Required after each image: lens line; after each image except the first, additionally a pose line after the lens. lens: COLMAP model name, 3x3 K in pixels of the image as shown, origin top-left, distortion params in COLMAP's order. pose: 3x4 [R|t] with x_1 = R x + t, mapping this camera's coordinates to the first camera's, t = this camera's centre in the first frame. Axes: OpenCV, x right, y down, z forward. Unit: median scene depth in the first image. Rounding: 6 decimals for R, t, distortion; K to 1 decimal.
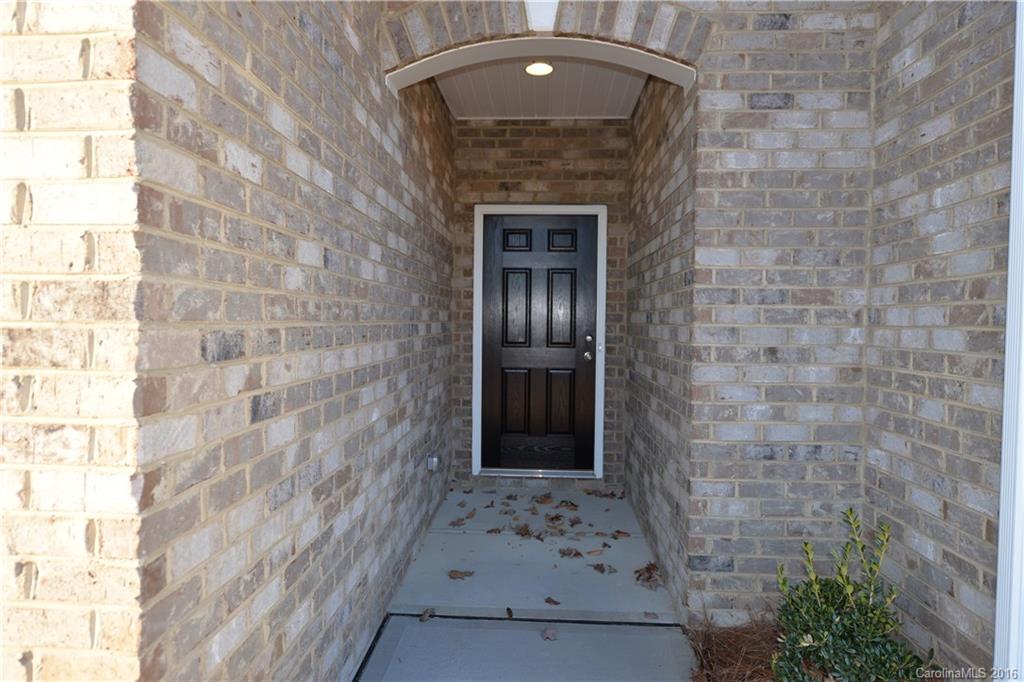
lens RADIAL K [[644.1, 0, 512.3], [0, 644.1, 340.5], [0, 0, 1]] dist [0.000532, 0.000036]
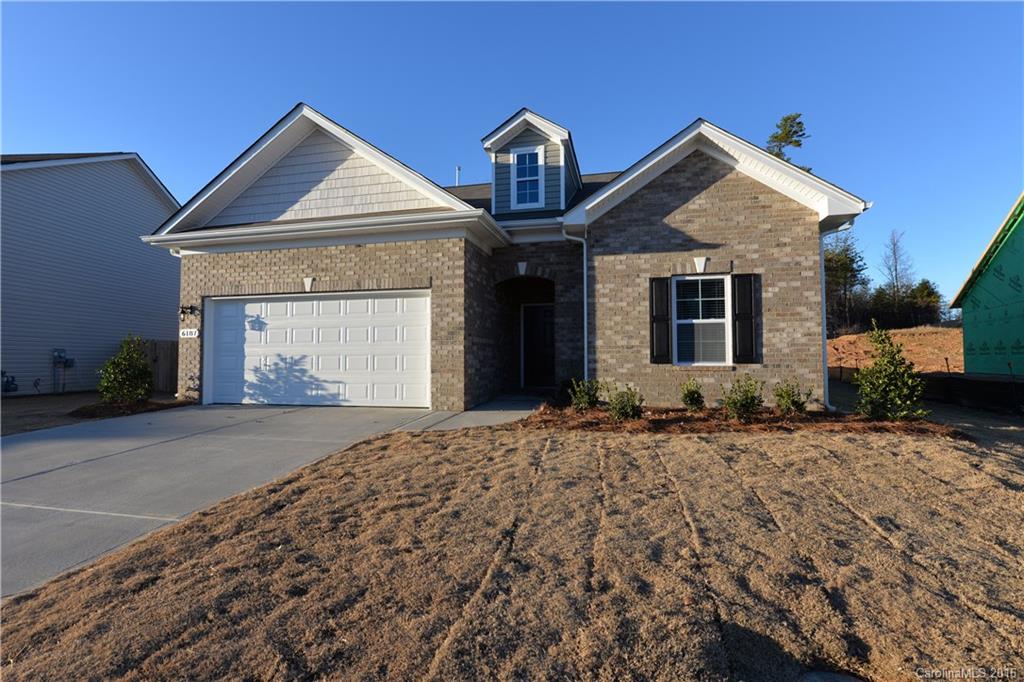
lens RADIAL K [[498.4, 0, 511.0], [0, 498.4, 343.3], [0, 0, 1]] dist [-0.000007, 0.000000]
pose [[0.983590, -0.018746, -0.179443, 0.620660], [0.006777, 0.997725, -0.067080, 0.284280], [0.180292, 0.064763, 0.981479, -2.643323]]
